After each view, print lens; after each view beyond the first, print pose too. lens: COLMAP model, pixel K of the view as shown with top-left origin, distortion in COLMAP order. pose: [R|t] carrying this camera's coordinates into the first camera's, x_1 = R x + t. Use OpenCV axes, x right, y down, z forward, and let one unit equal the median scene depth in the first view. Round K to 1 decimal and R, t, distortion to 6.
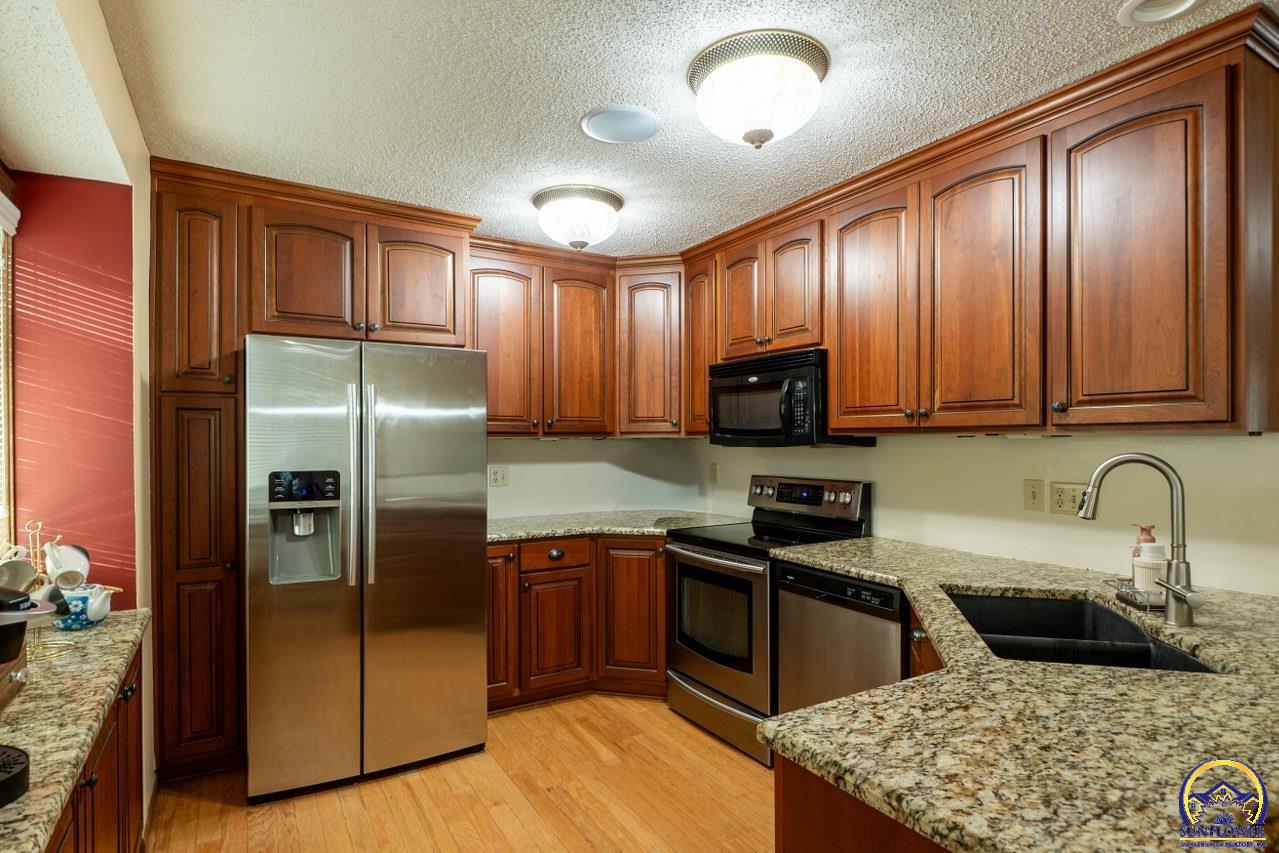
lens RADIAL K [[665.4, 0, 649.3], [0, 665.4, 435.8], [0, 0, 1]] dist [0.003433, -0.005763]
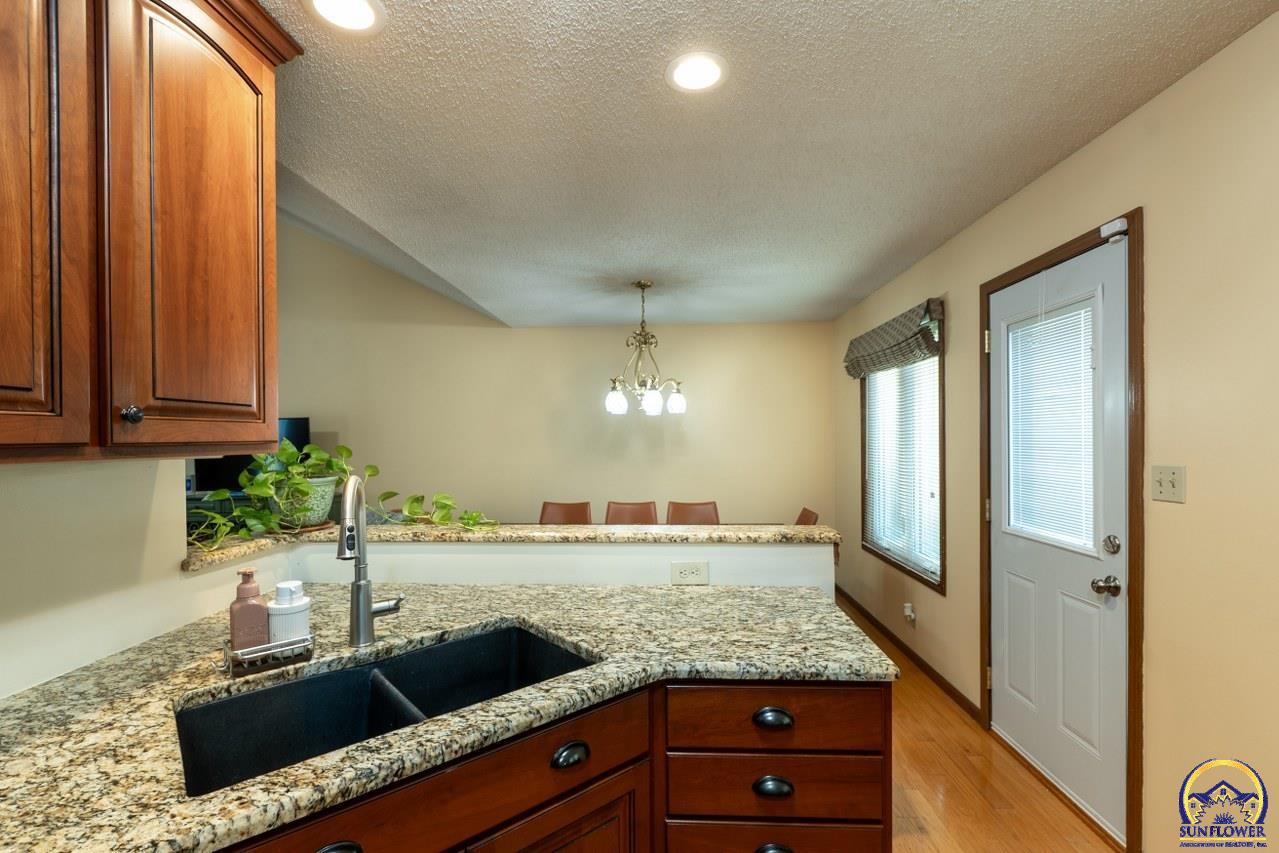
lens RADIAL K [[579.4, 0, 637.5], [0, 579.4, 439.6], [0, 0, 1]] dist [0.001478, -0.000897]
pose [[-0.821335, 0.010041, 0.570358, -0.030836], [0.011249, 0.999936, -0.001404, -0.012264], [-0.570335, 0.005263, -0.821395, 0.934355]]
